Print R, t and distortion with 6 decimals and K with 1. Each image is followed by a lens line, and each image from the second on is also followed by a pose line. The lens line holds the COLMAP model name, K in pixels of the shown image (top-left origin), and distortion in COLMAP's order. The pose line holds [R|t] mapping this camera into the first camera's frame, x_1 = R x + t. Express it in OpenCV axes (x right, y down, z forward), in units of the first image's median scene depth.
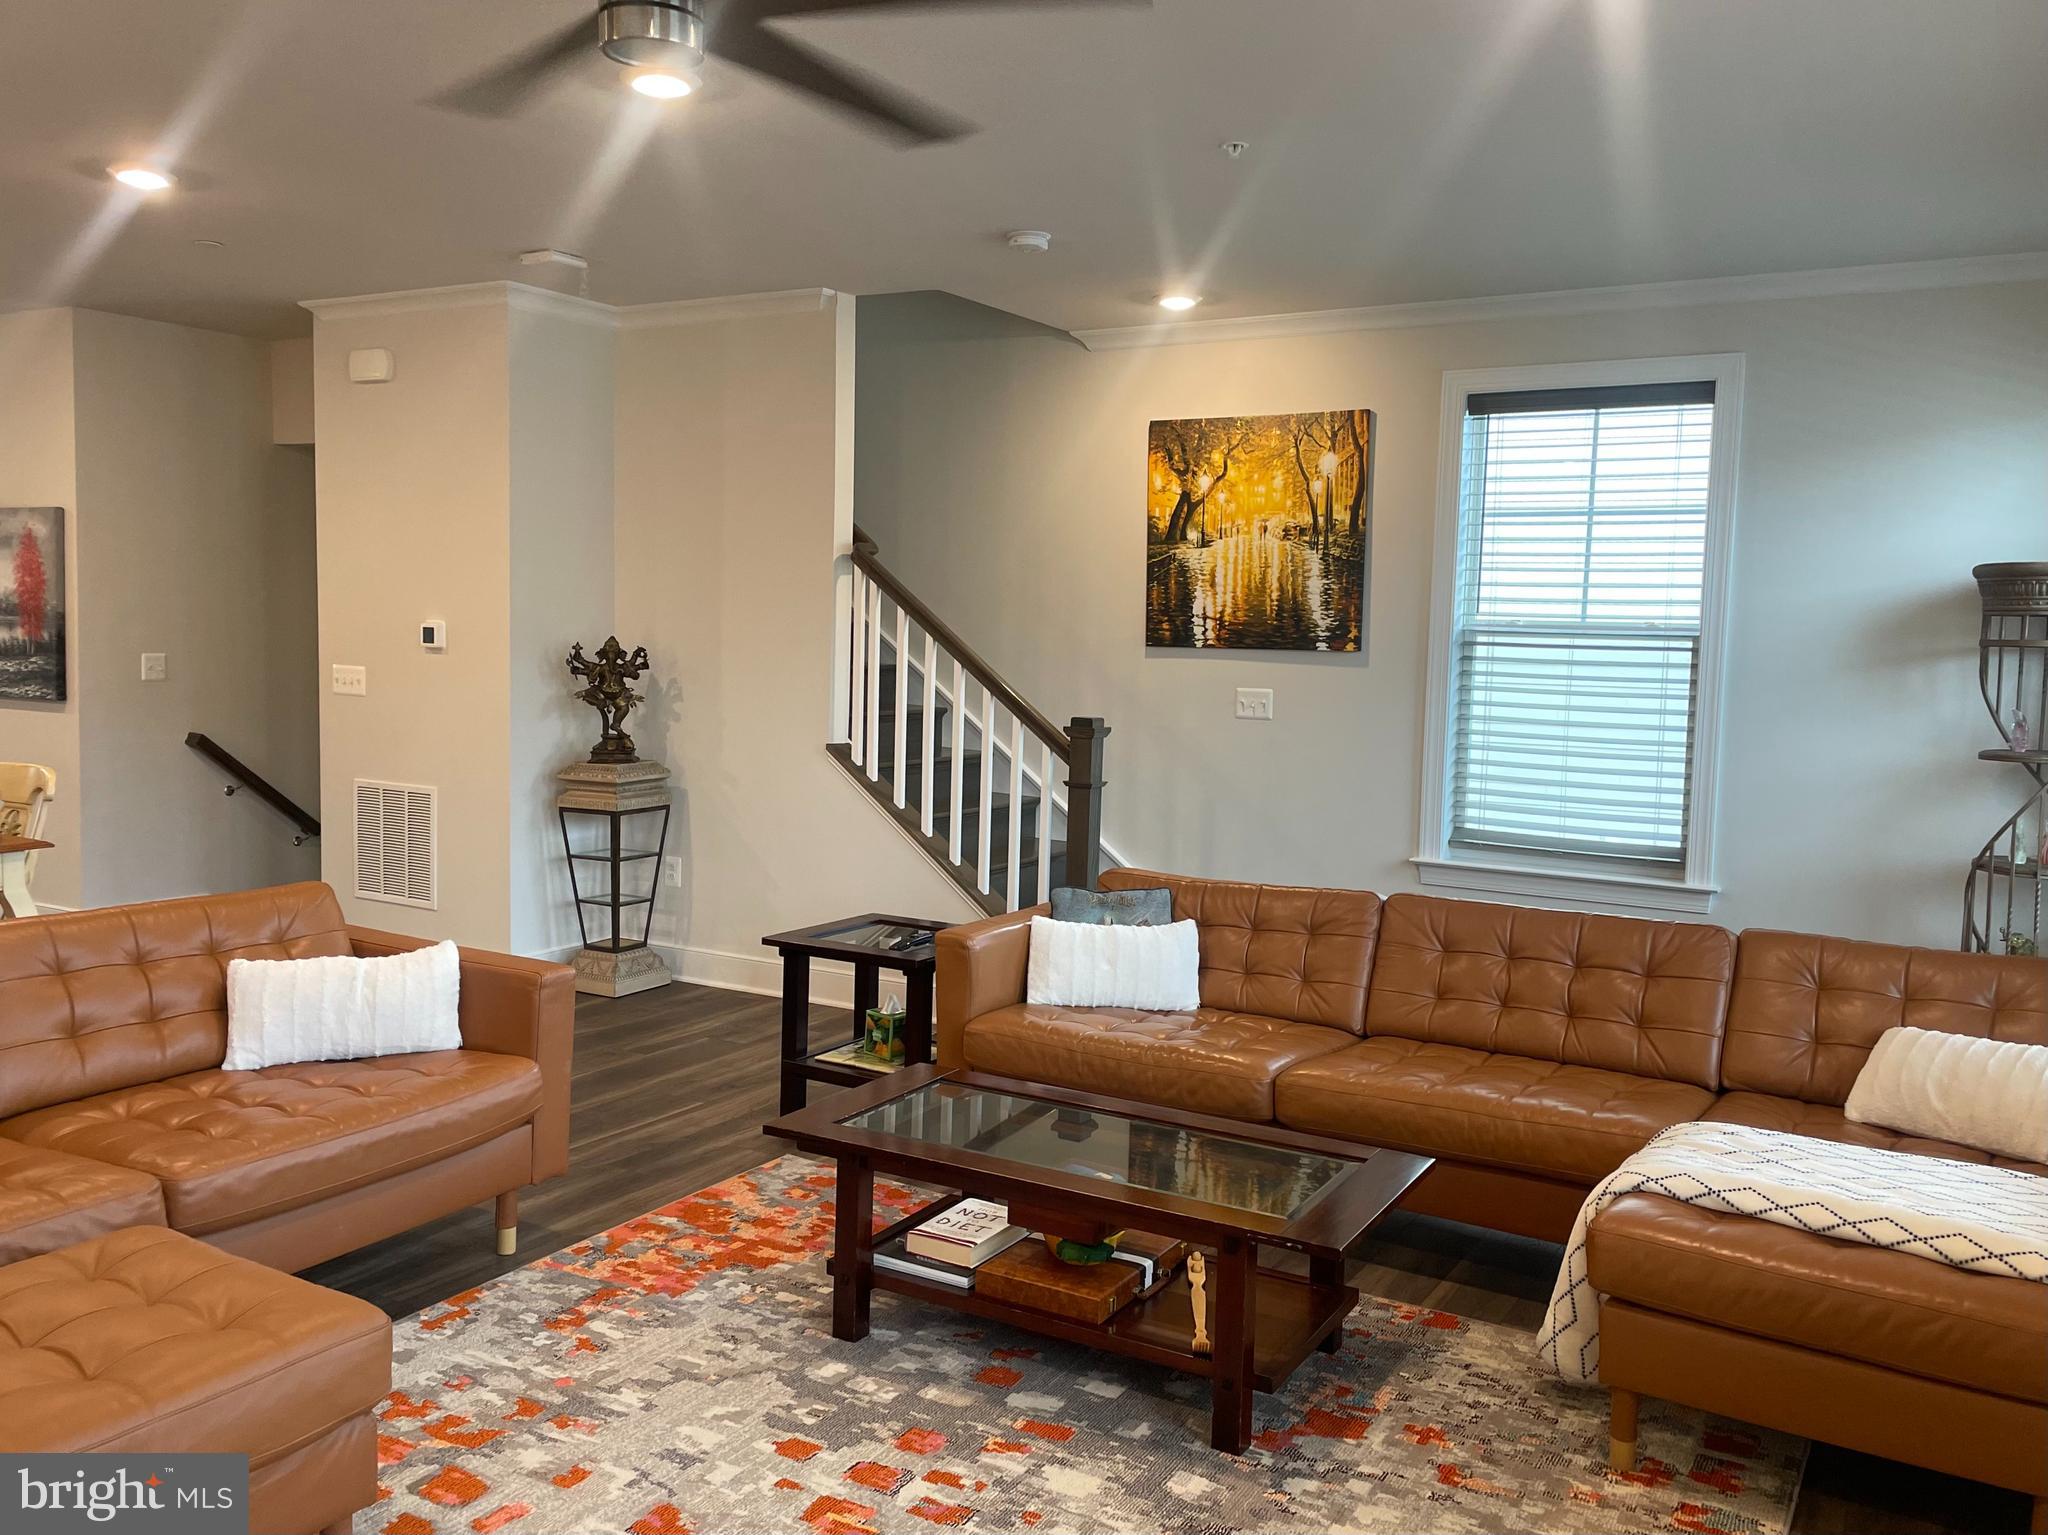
lens RADIAL K [[1649.9, 0, 1044.2], [0, 1649.9, 767.8], [0, 0, 1]] dist [0.107710, -0.134817]
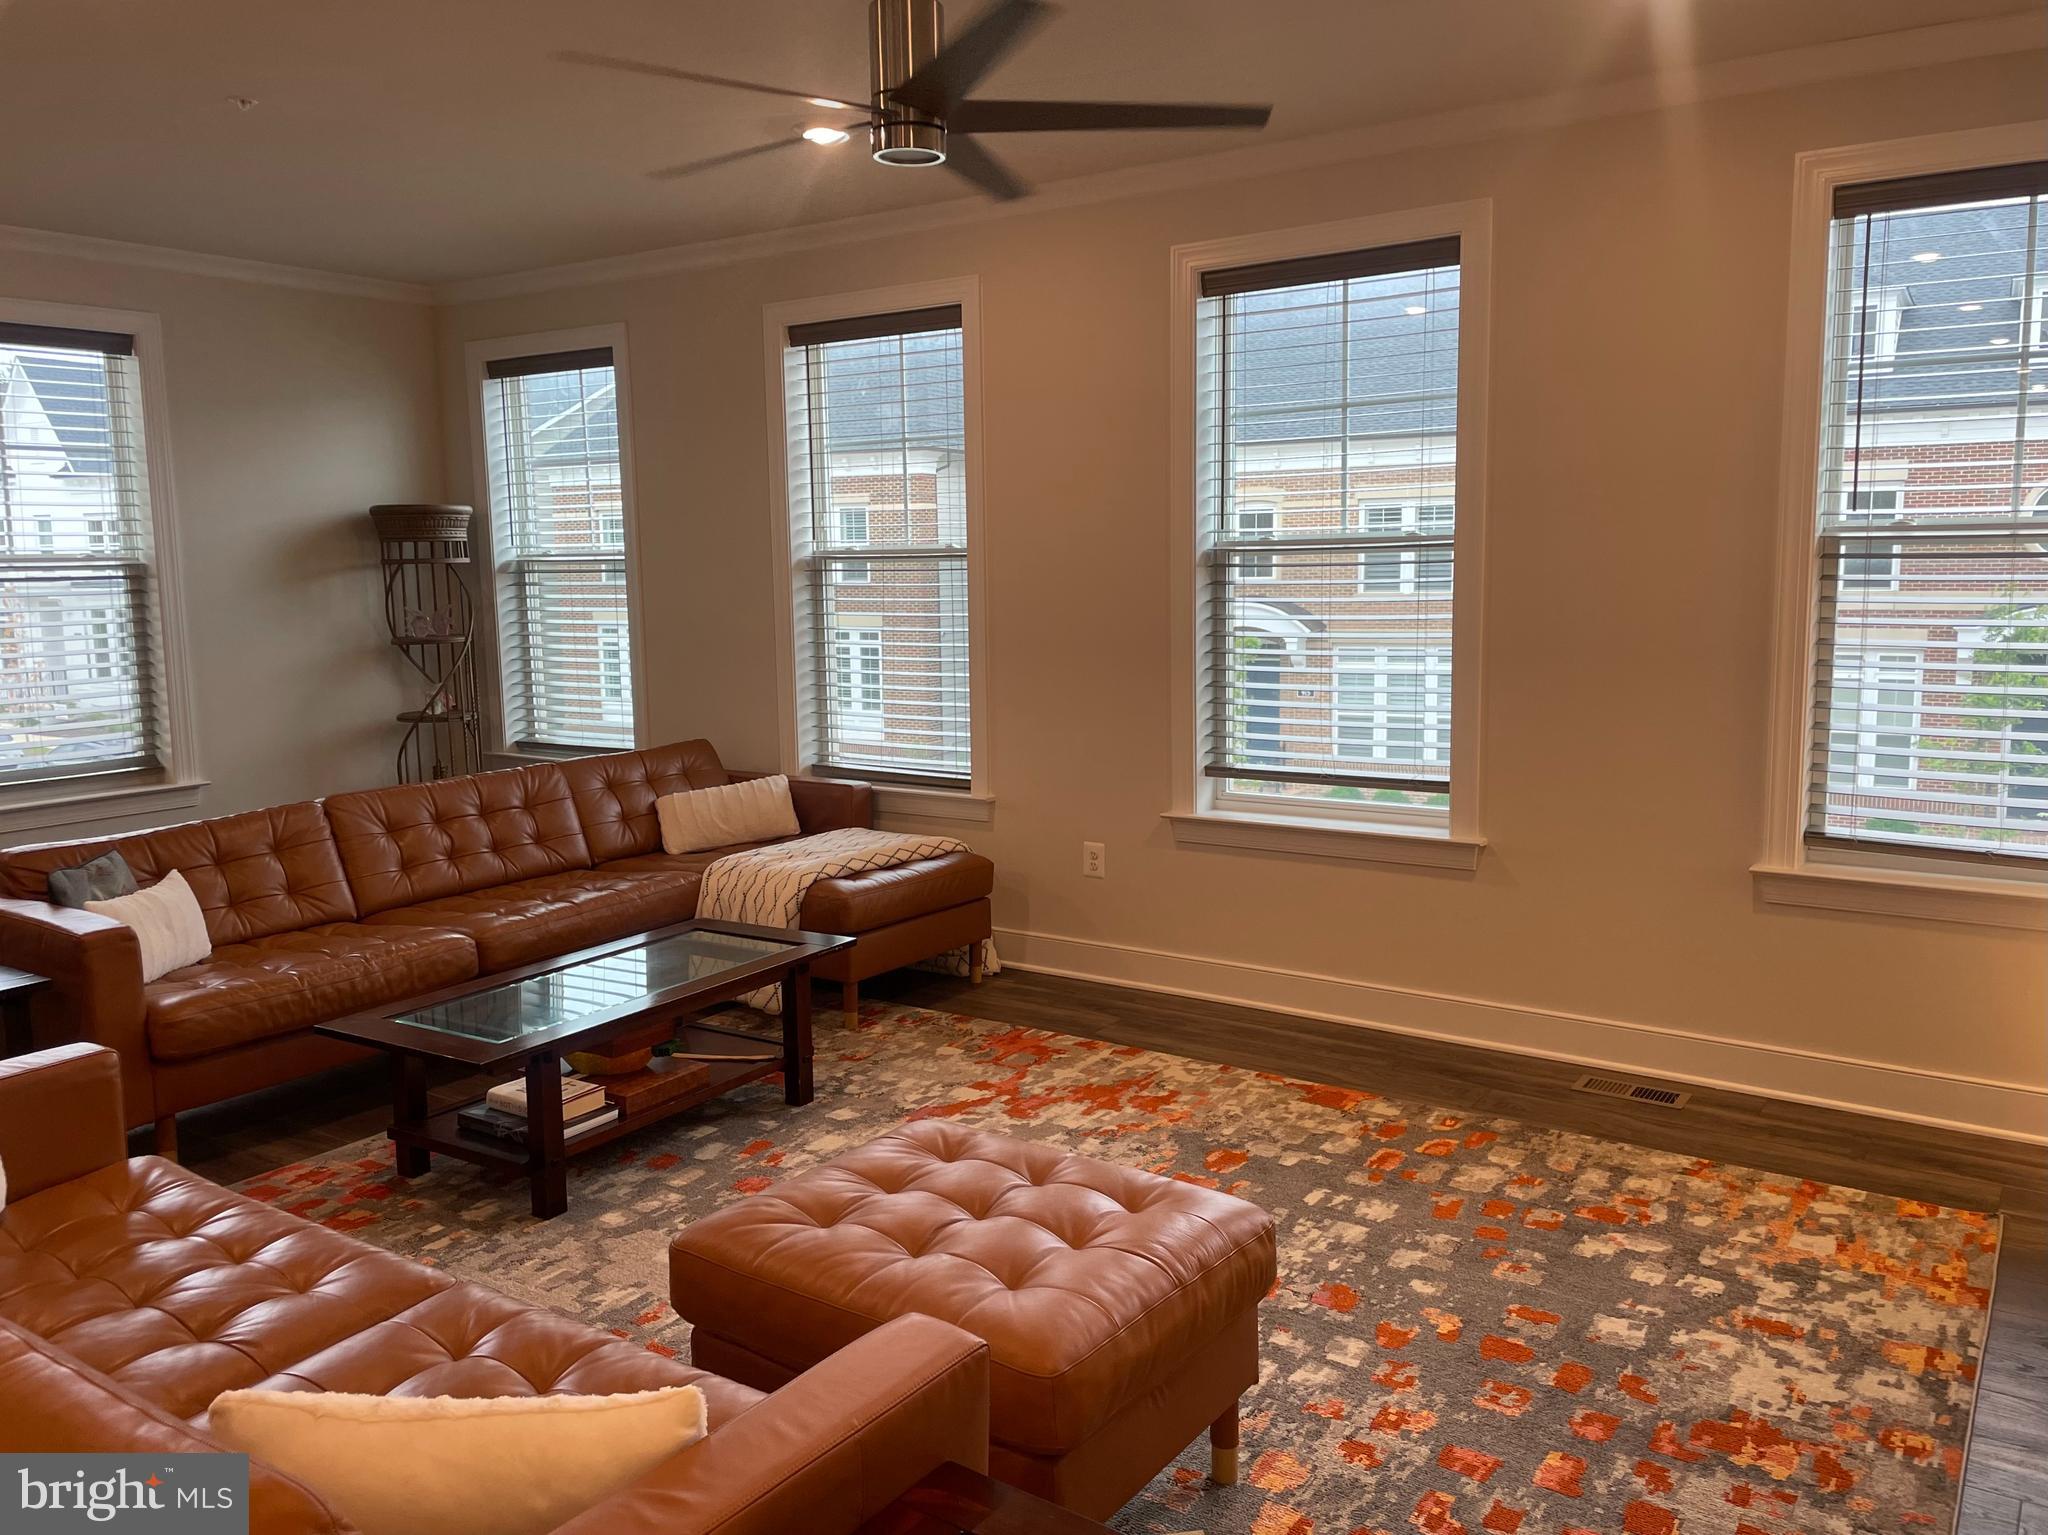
lens RADIAL K [[1568.7, 0, 1024.0], [0, 1568.7, 767.5], [0, 0, 1]] dist [0.108661, -0.139114]
pose [[0.077073, -0.162943, 0.983621, -0.614353], [0.108366, 0.982080, 0.154196, -0.044718], [-0.991119, 0.094706, 0.093350, 0.319790]]
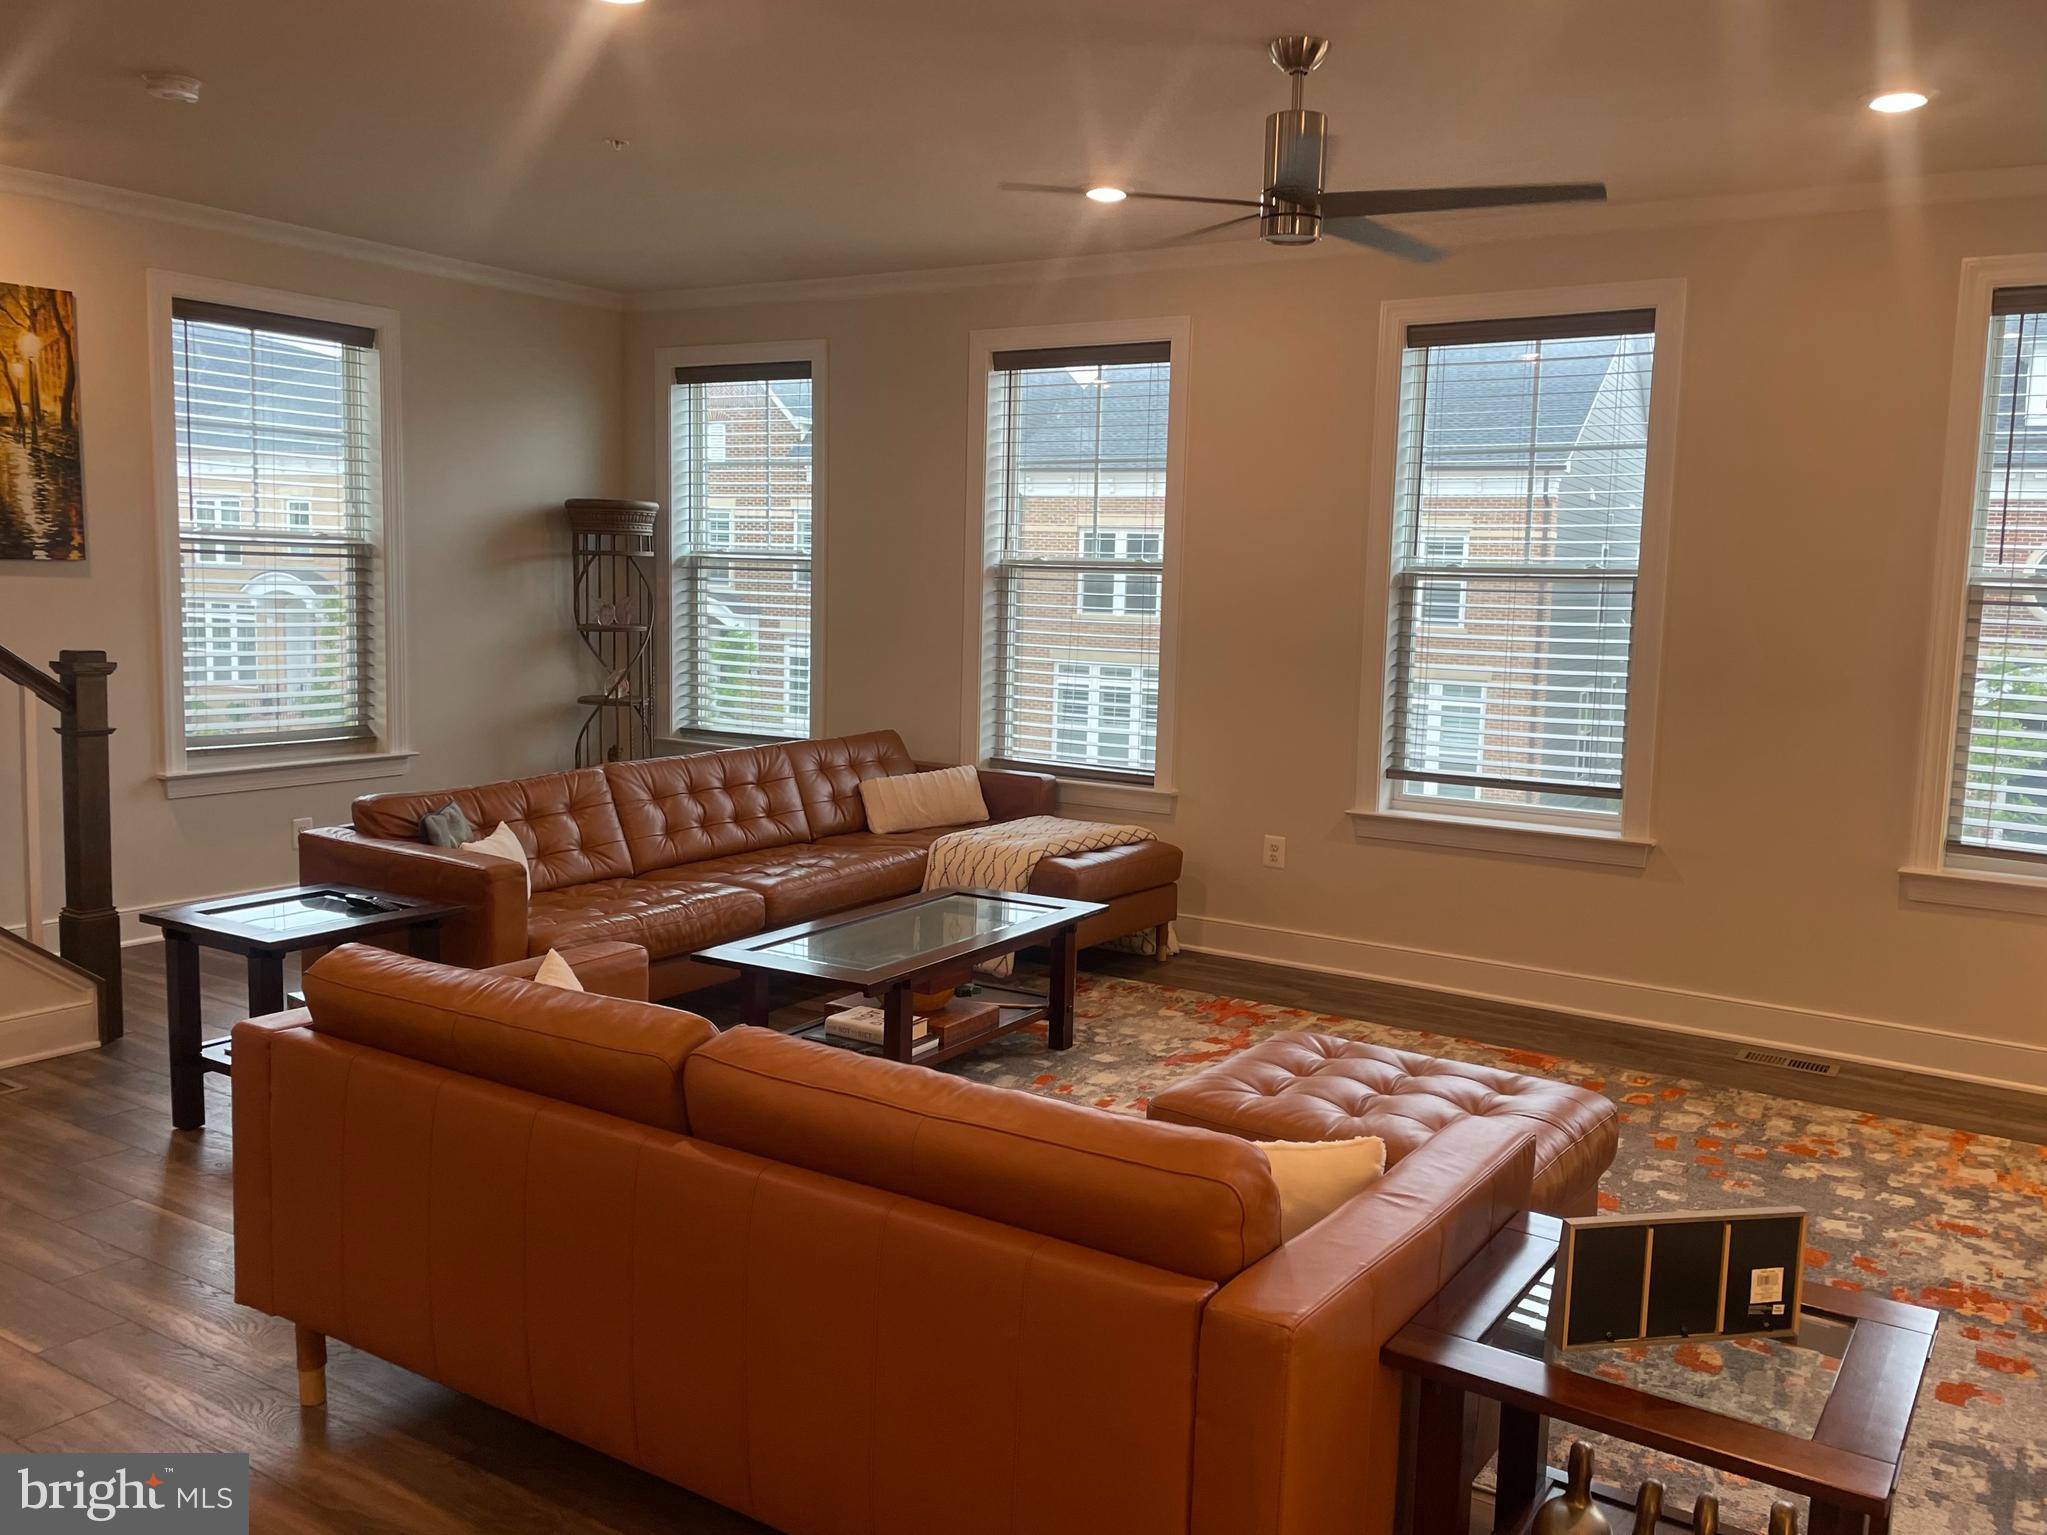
lens RADIAL K [[1649.1, 0, 1043.7], [0, 1649.1, 767.8], [0, 0, 1]] dist [0.107710, -0.134817]
pose [[0.038737, -0.144680, 0.988720, -0.757650], [0.064169, 0.987780, 0.142028, -0.058072], [-0.997187, 0.057944, 0.047547, 0.461521]]
